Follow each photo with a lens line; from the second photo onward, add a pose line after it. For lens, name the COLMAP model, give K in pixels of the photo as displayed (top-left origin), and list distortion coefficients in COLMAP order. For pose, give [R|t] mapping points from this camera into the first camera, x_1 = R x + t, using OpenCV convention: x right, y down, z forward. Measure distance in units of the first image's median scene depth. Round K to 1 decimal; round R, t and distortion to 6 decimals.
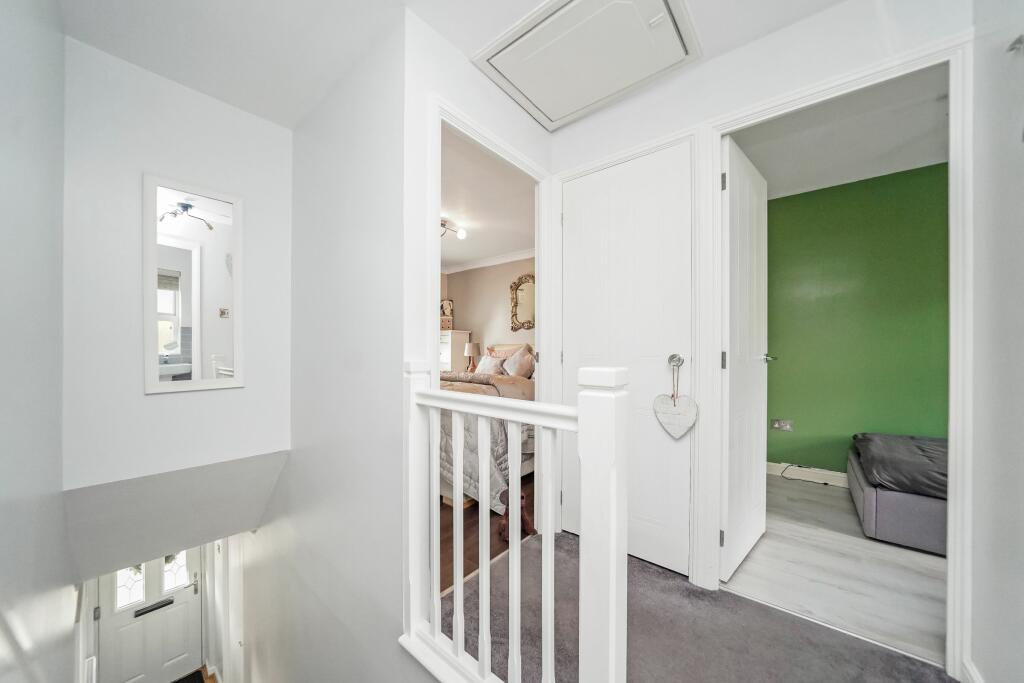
lens RADIAL K [[366.6, 0, 508.3], [0, 366.6, 347.9], [0, 0, 1]] dist [-0.000770, -0.000136]
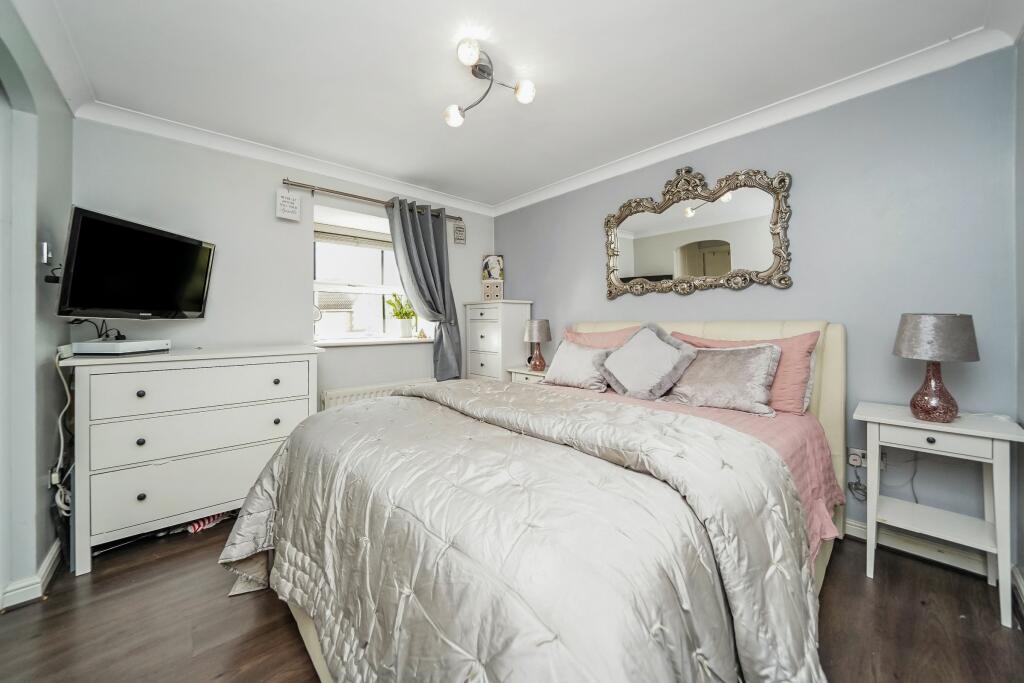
lens RADIAL K [[373.8, 0, 511.3], [0, 373.8, 324.5], [0, 0, 1]] dist [-0.000225, -0.000030]
pose [[0.993468, -0.002335, -0.114090, -0.068674], [0.001878, 0.999990, -0.004116, -0.003399], [0.114098, 0.003875, 0.993462, 0.381010]]
